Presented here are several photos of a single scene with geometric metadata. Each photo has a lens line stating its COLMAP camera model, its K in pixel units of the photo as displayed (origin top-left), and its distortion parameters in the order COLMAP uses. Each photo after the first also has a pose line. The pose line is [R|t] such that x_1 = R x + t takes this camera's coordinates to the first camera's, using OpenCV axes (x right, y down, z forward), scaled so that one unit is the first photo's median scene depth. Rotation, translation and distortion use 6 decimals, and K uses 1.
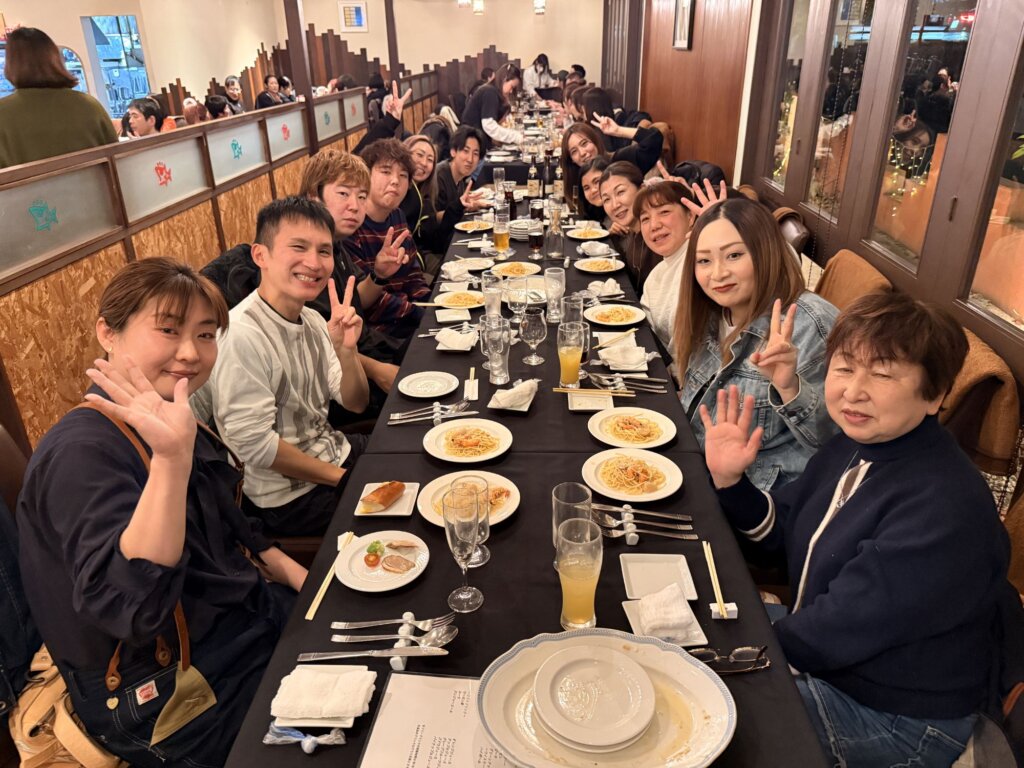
lens RADIAL K [[728.3, 0, 509.4], [0, 728.3, 383.4], [0, 0, 1]] dist [-0.017184, -0.000165]
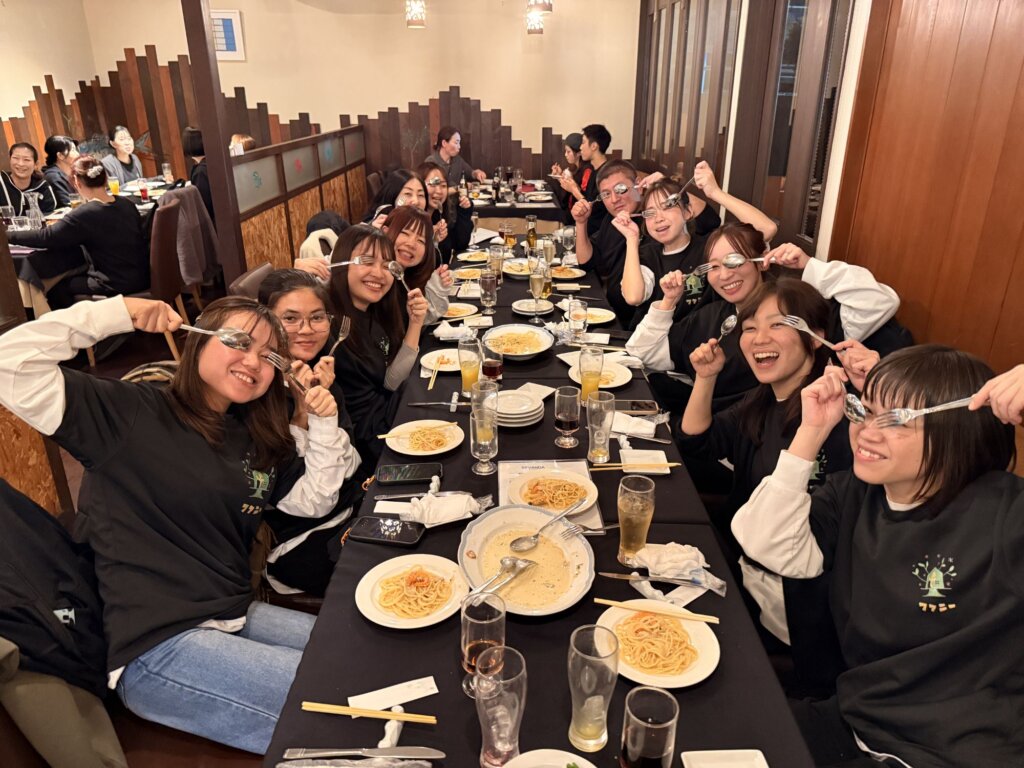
lens RADIAL K [[728.3, 0, 514.7], [0, 728.3, 384.3], [0, 0, 1]] dist [-0.017184, -0.000165]
pose [[0.999676, 0.023283, -0.010250, 0.035534], [-0.023701, 0.998804, -0.042773, -0.198103], [0.009242, 0.043002, 0.999032, 0.418027]]
